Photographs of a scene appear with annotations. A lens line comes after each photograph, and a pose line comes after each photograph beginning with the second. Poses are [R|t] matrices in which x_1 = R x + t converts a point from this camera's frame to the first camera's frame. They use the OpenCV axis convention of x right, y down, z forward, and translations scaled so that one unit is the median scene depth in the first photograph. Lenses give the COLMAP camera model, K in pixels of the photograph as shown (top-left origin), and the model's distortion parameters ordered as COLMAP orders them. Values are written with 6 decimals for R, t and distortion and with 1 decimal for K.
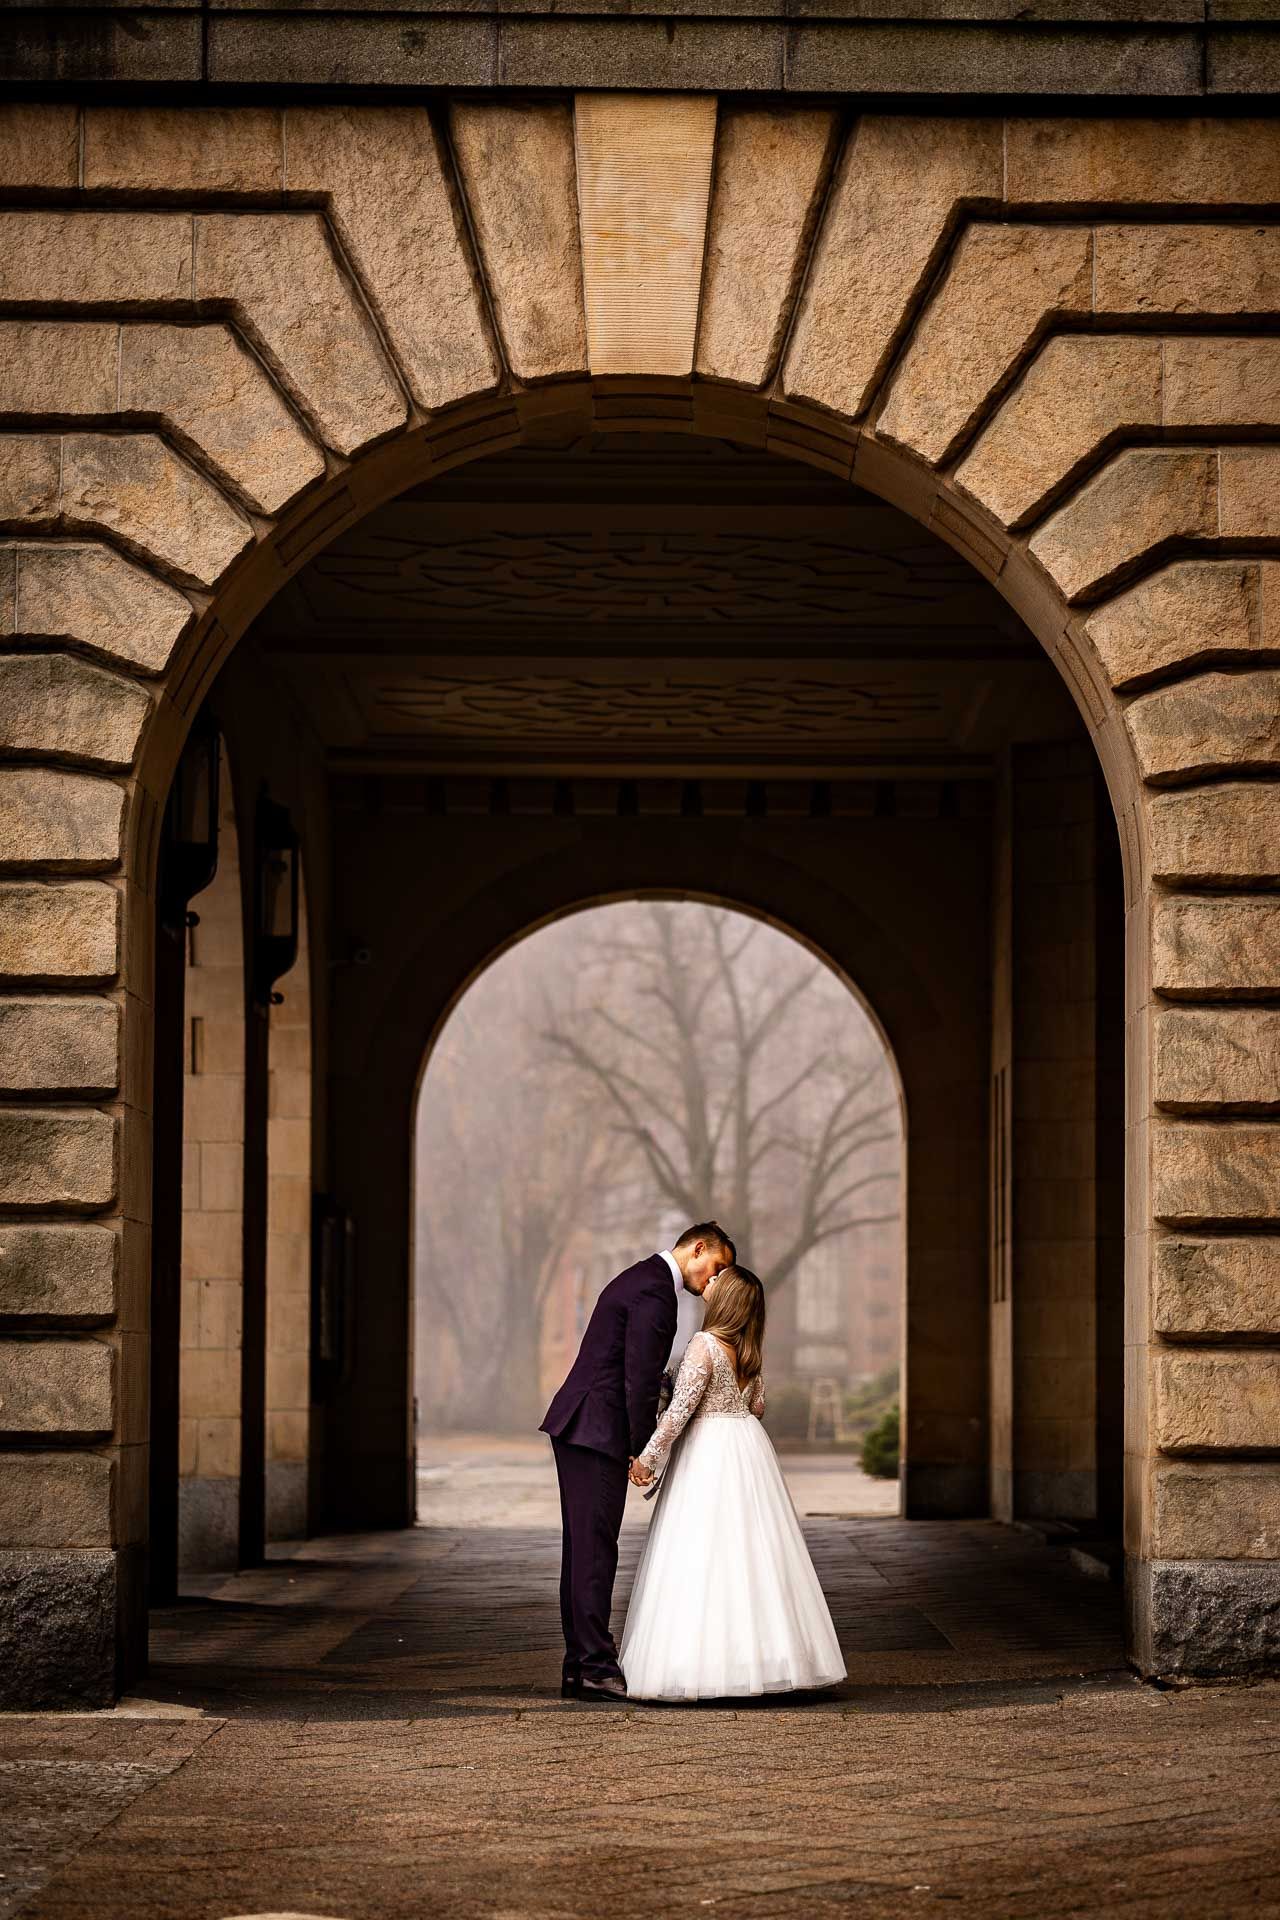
lens RADIAL K [[4447.9, 0, 659.7], [0, 4447.9, 965.3], [0, 0, 1]] dist [-0.071436, 0.000000]
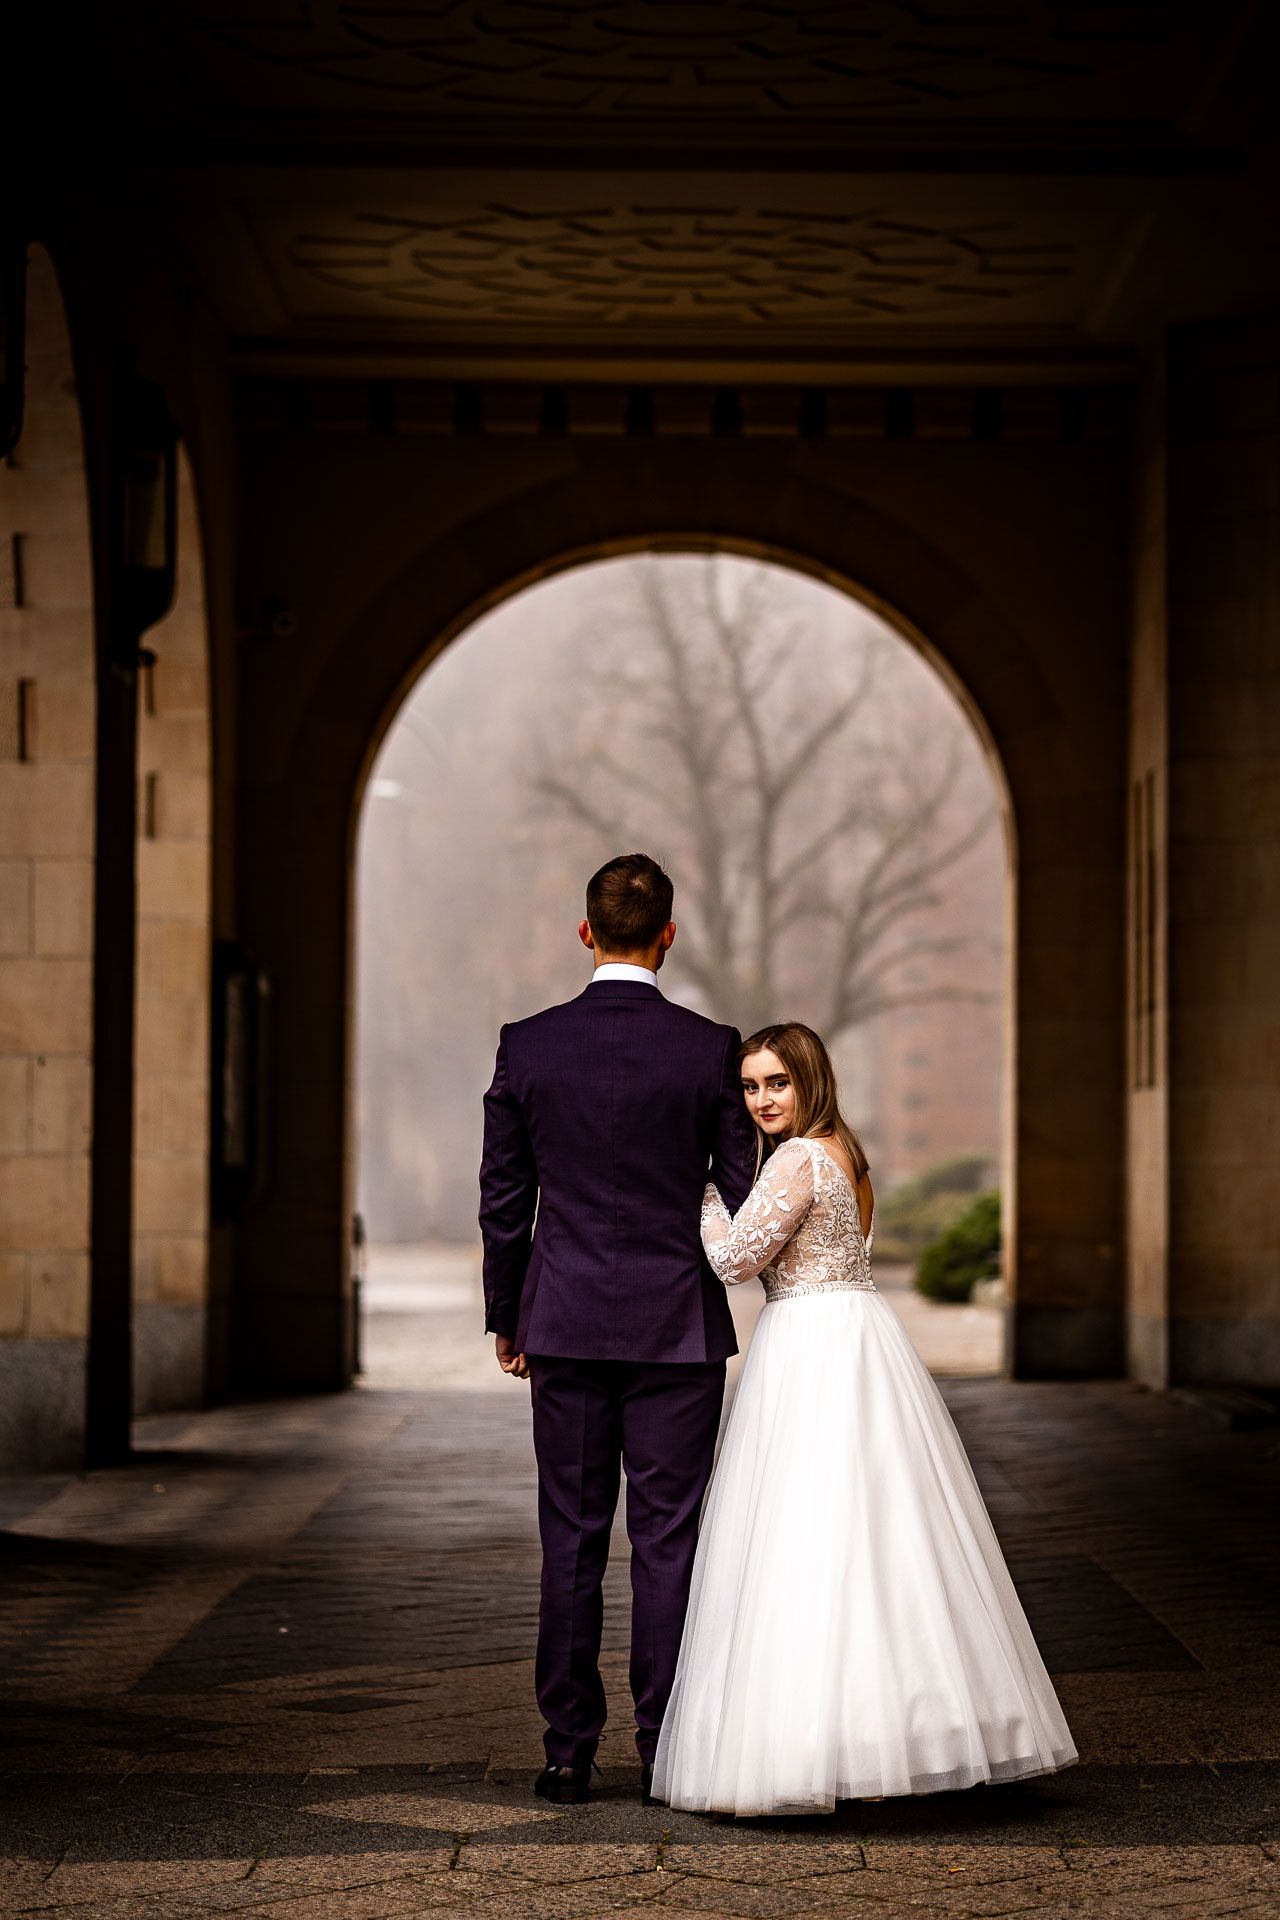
lens RADIAL K [[4447.9, 0, 627.3], [0, 4447.9, 958.6], [0, 0, 1]] dist [-0.071436, 0.000000]
pose [[0.999975, 0.000780, -0.007044, -0.004269], [-0.000462, 0.998980, 0.045144, 0.021400], [0.007072, -0.045140, 0.998956, 0.270941]]
